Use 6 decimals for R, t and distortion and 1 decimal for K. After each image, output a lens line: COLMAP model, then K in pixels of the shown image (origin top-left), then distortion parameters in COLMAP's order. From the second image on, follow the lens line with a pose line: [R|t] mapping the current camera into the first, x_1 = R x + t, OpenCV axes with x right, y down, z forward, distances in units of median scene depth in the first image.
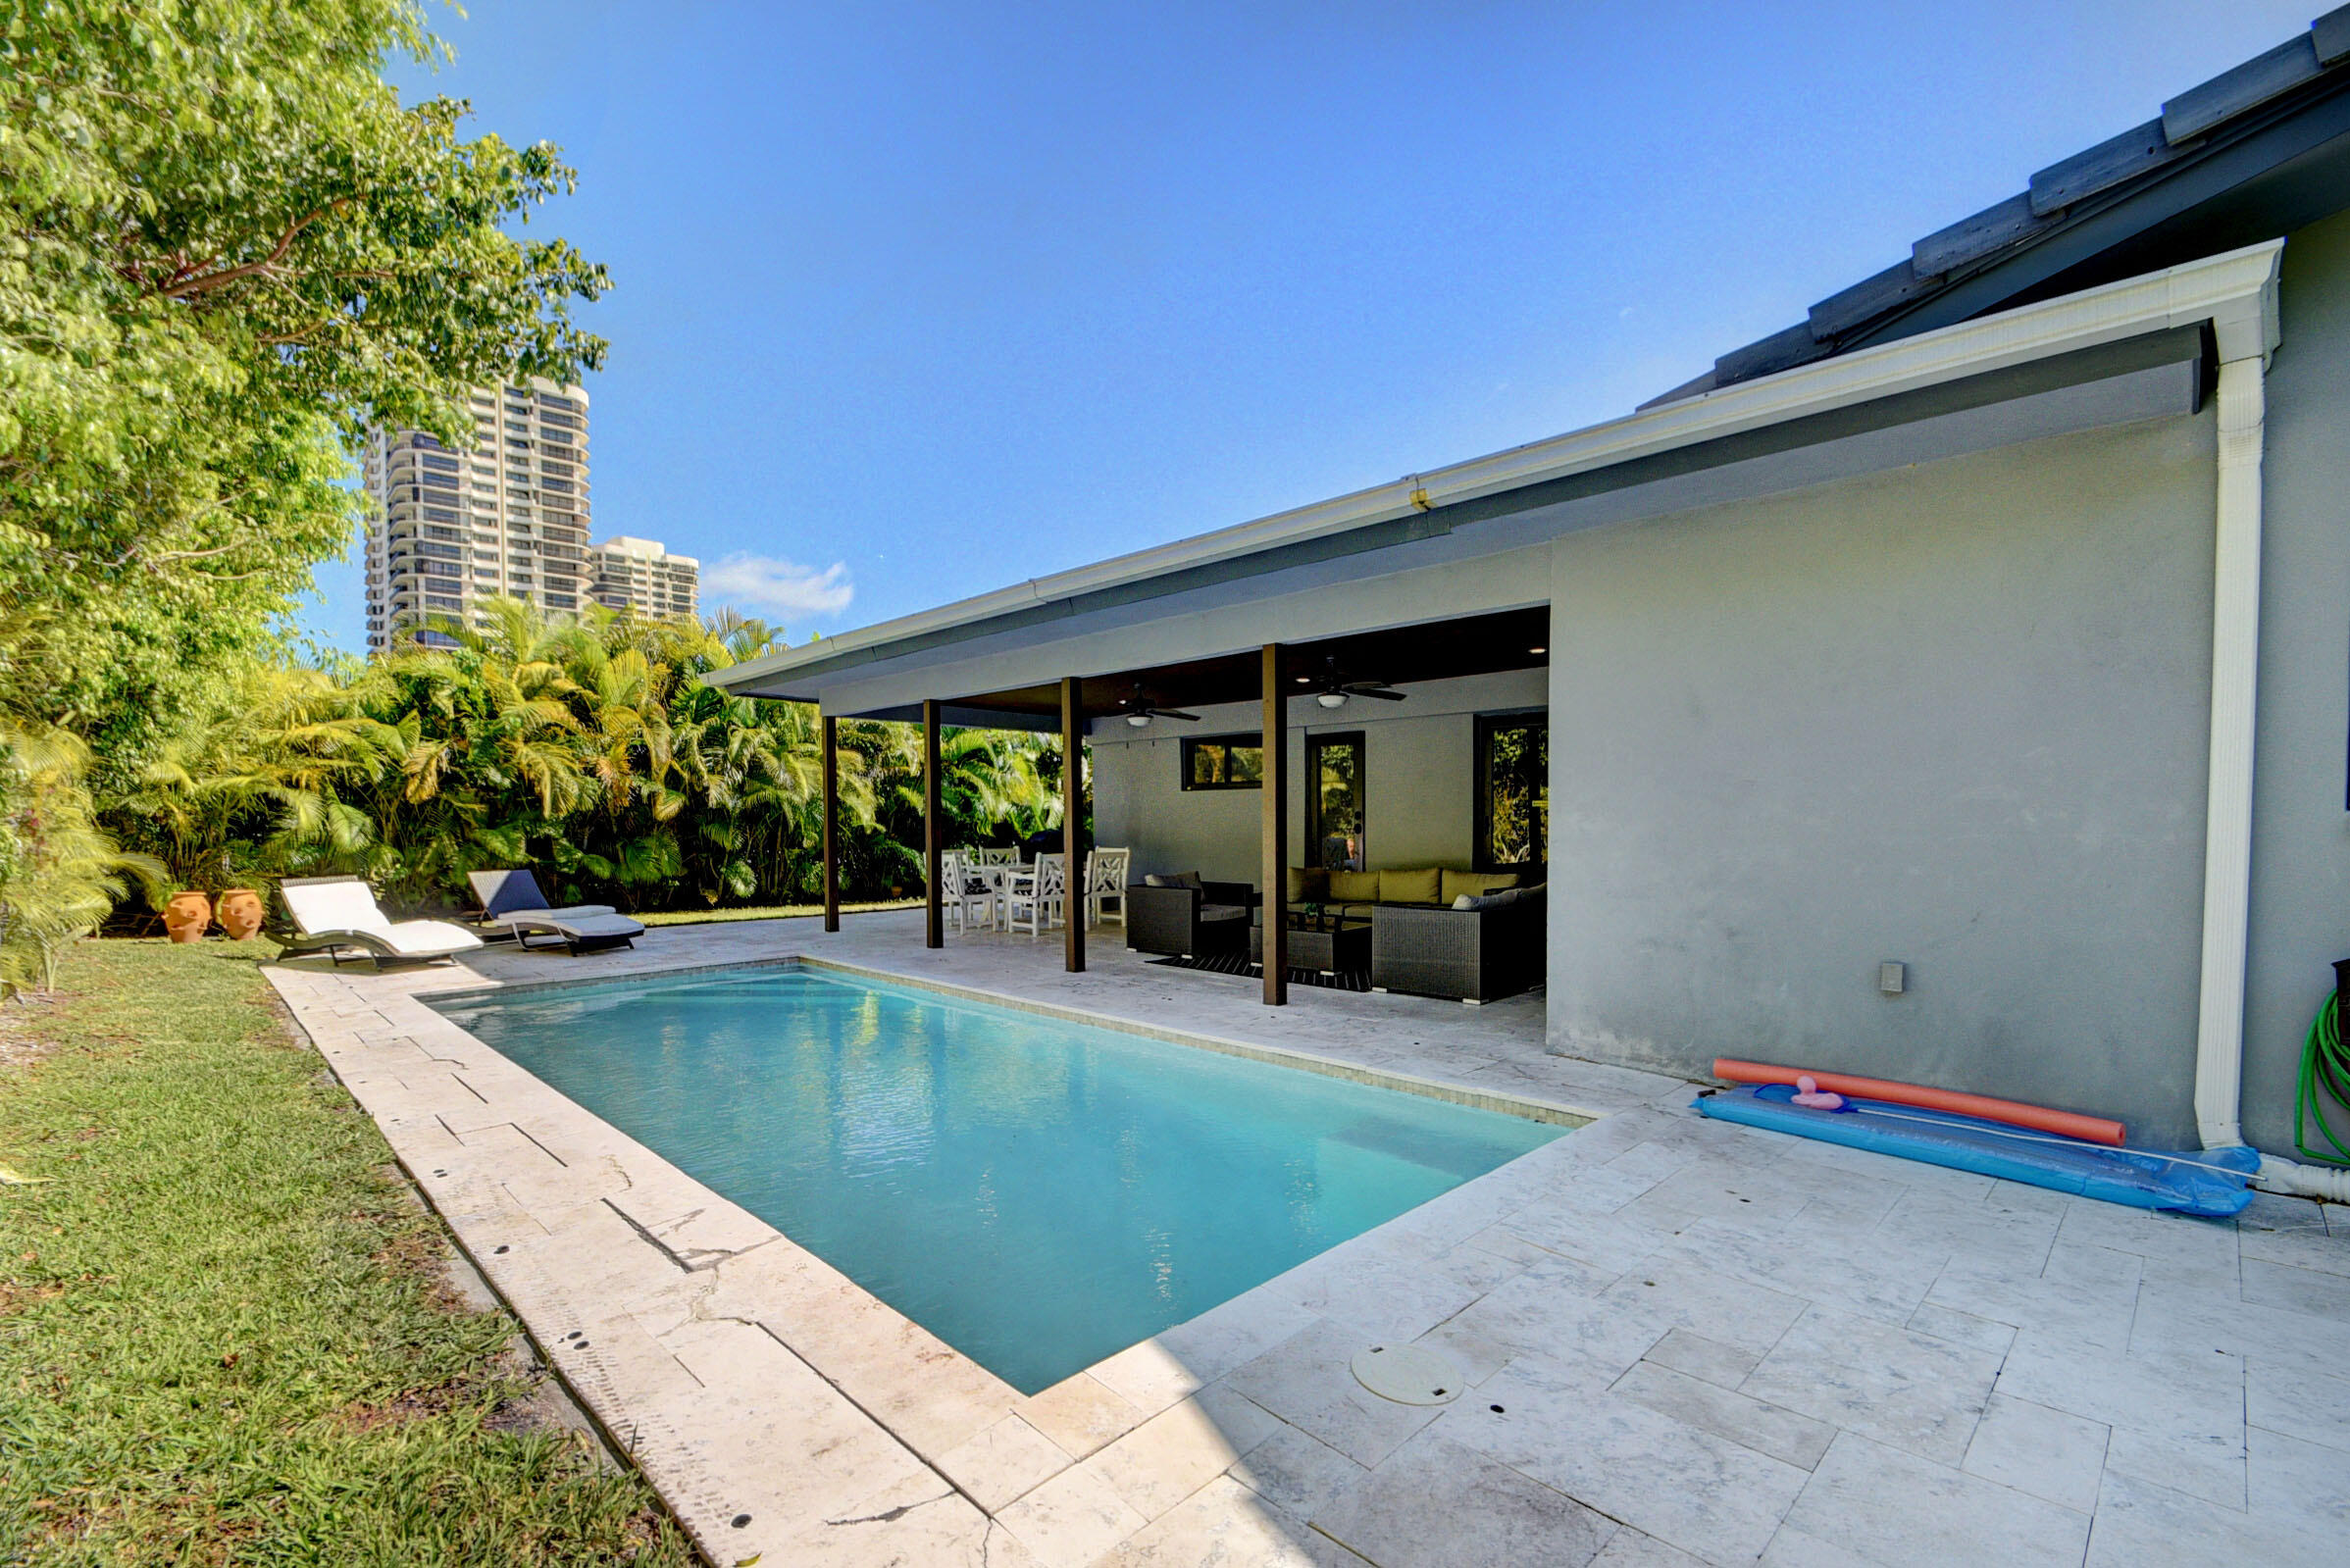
lens RADIAL K [[1037.7, 0, 1151.9], [0, 1037.7, 848.4], [0, 0, 1]] dist [-0.001839, -0.000210]
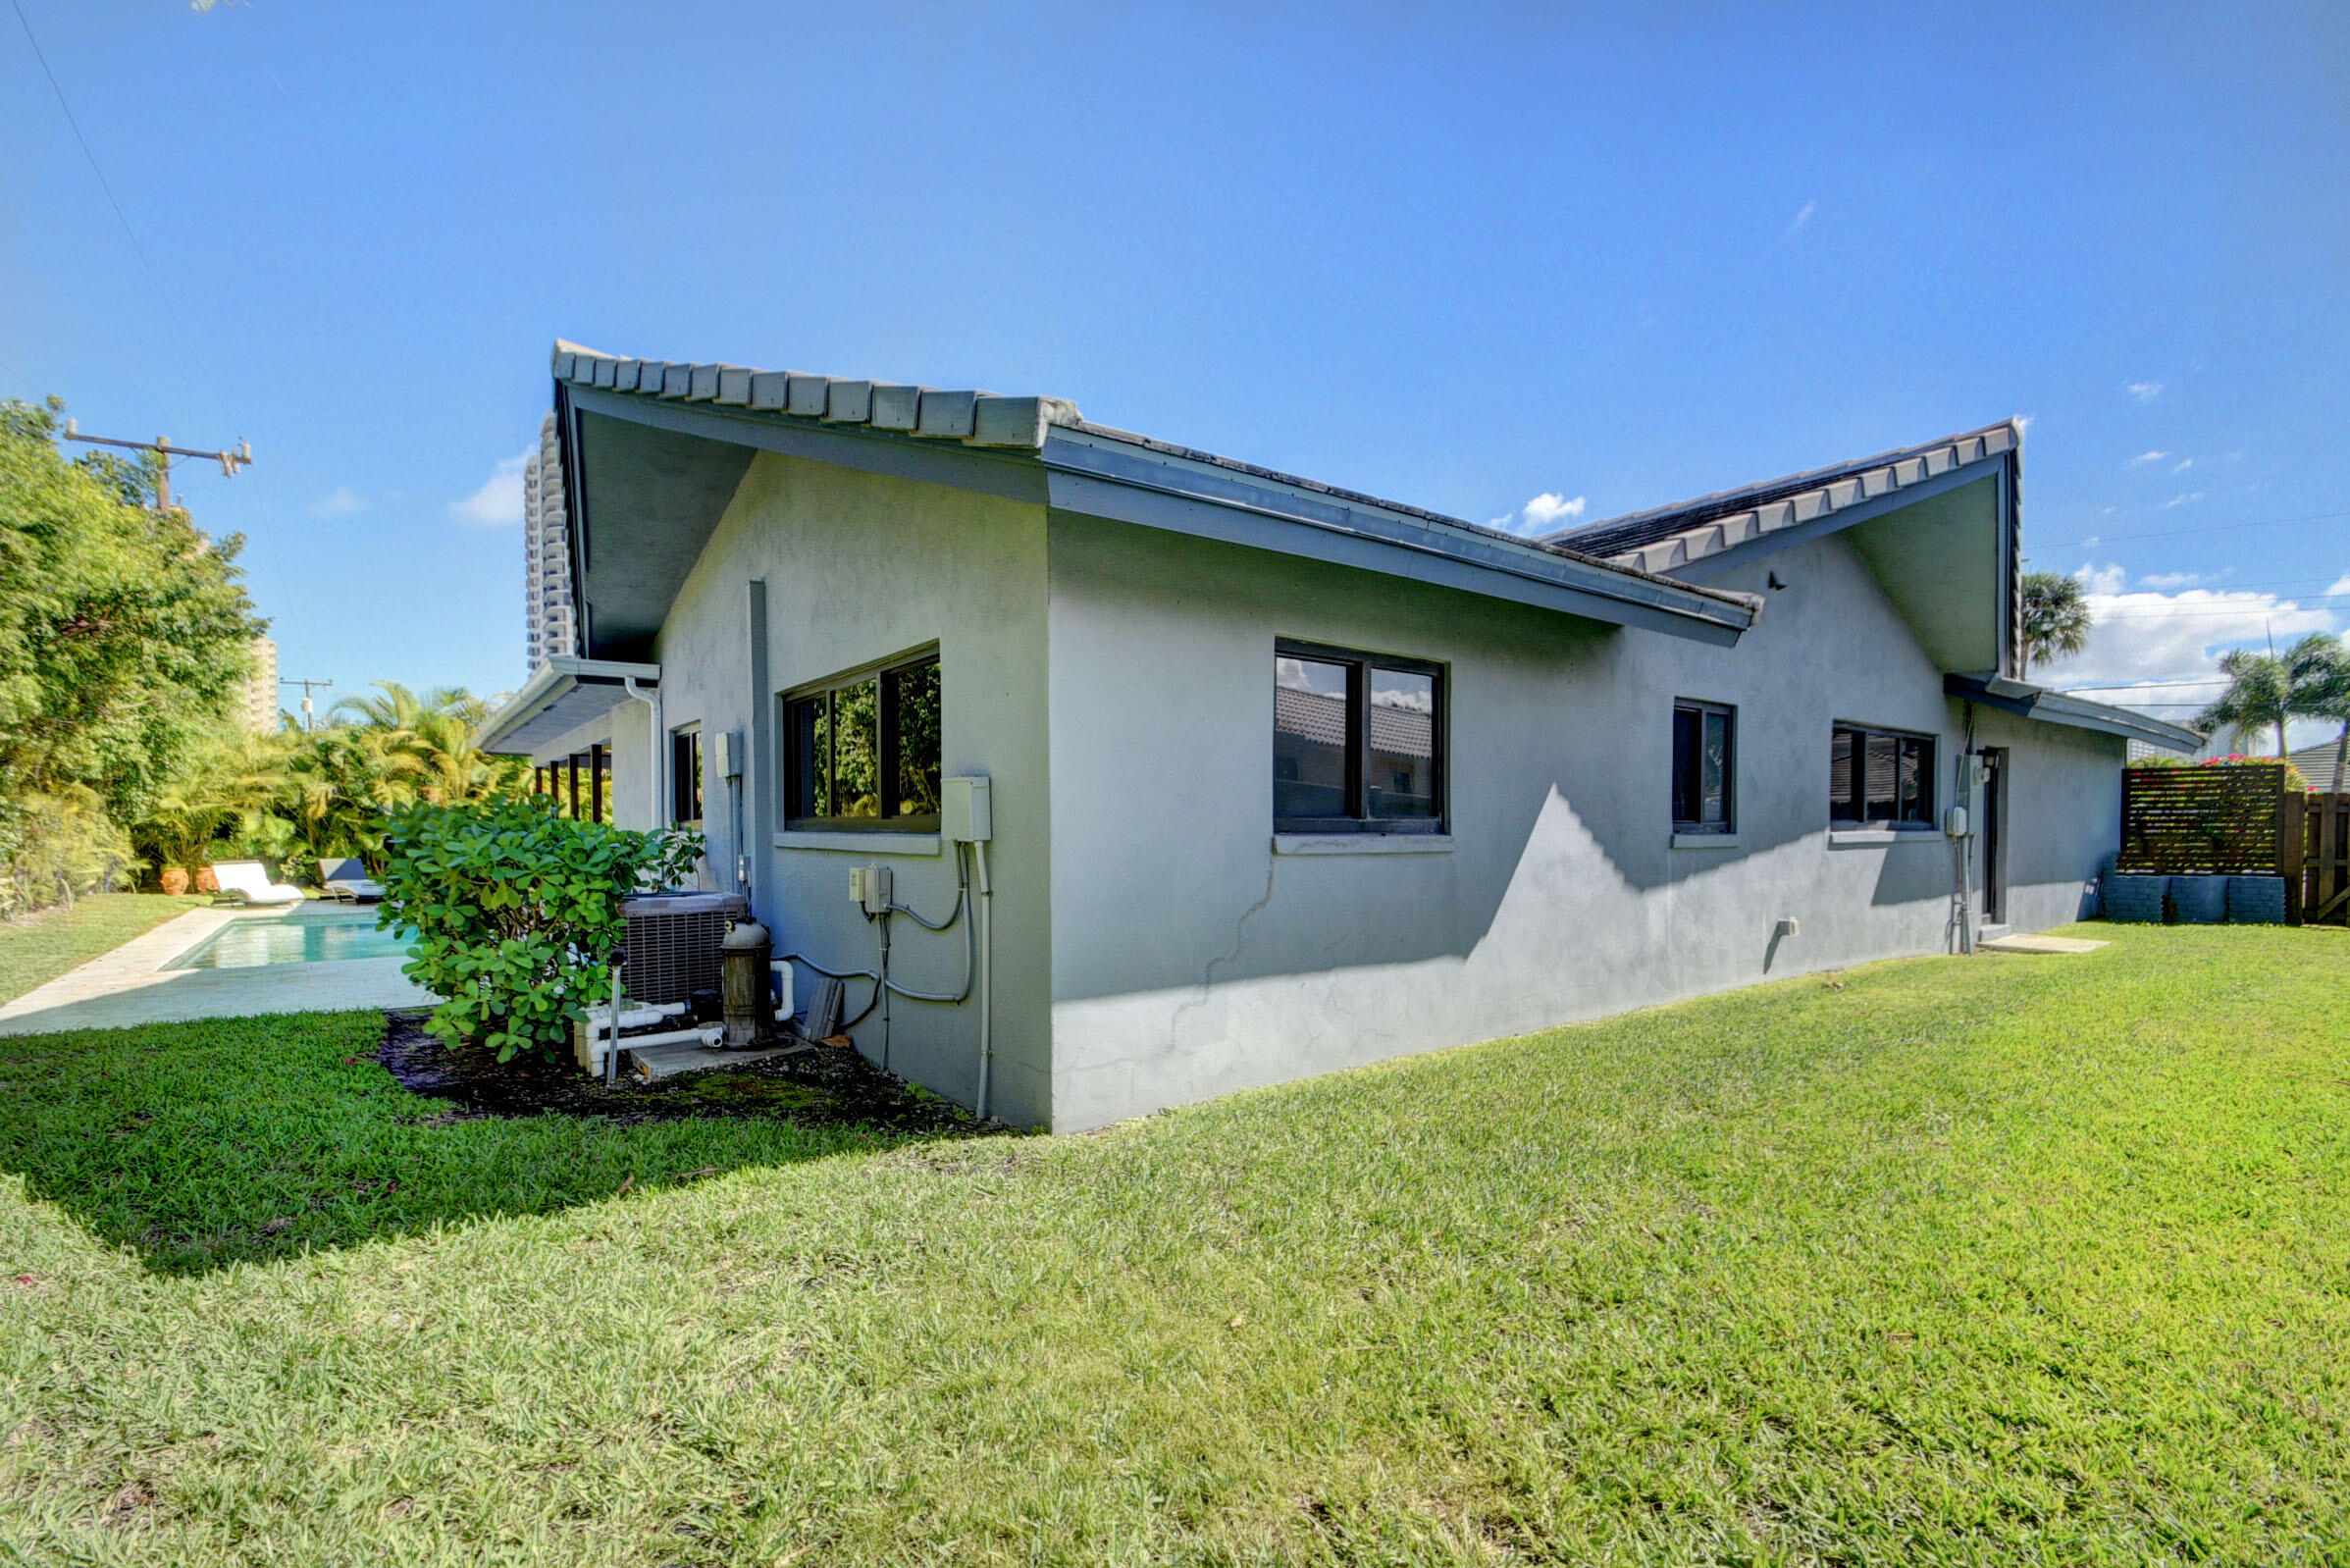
lens RADIAL K [[1036.6, 0, 1159.3], [0, 1036.6, 846.2], [0, 0, 1]] dist [0.009412, -0.012885]
pose [[0.993063, 0.002334, -0.117561, 0.095827], [-0.003129, 0.999973, -0.006578, 0.000894], [0.117542, 0.006901, 0.993044, -0.057893]]
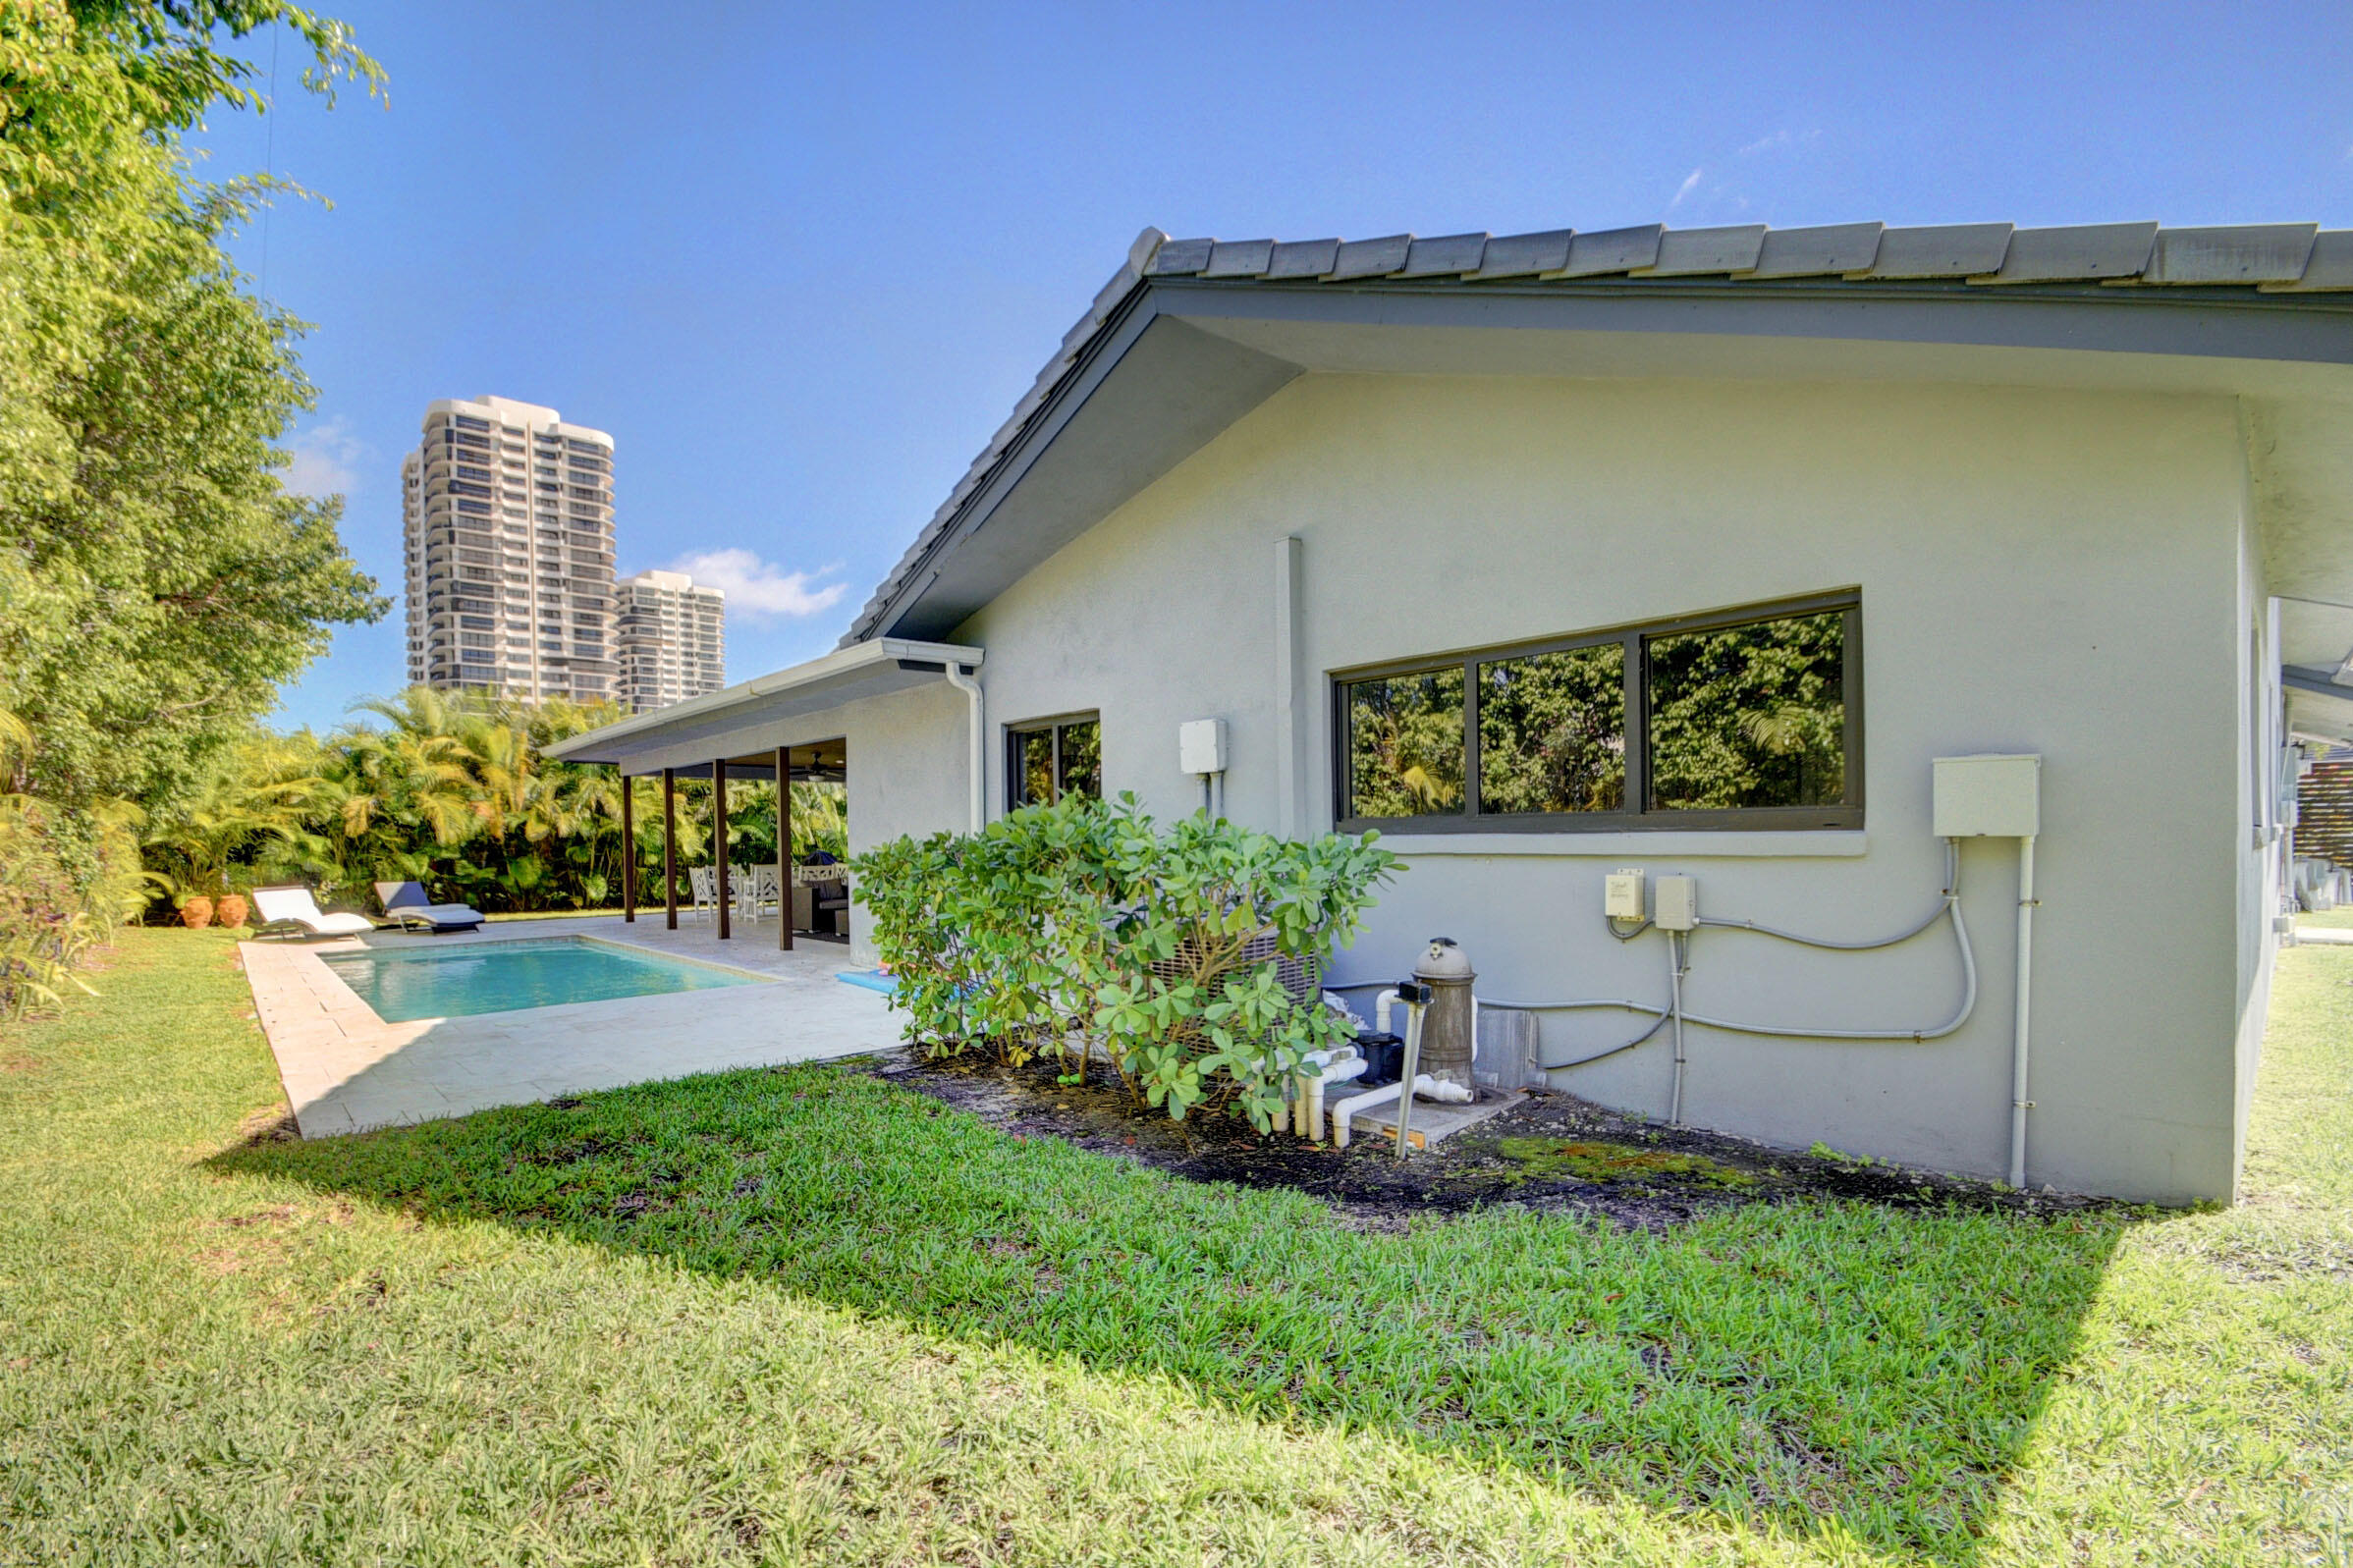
lens RADIAL K [[1037.8, 0, 1160.8], [0, 1037.8, 846.3], [0, 0, 1]] dist [0.009412, -0.012885]
pose [[0.999582, -0.012375, -0.026116, 0.053635], [0.011908, 0.999768, -0.017965, 0.001107], [0.026332, 0.017646, 0.999497, -0.050069]]
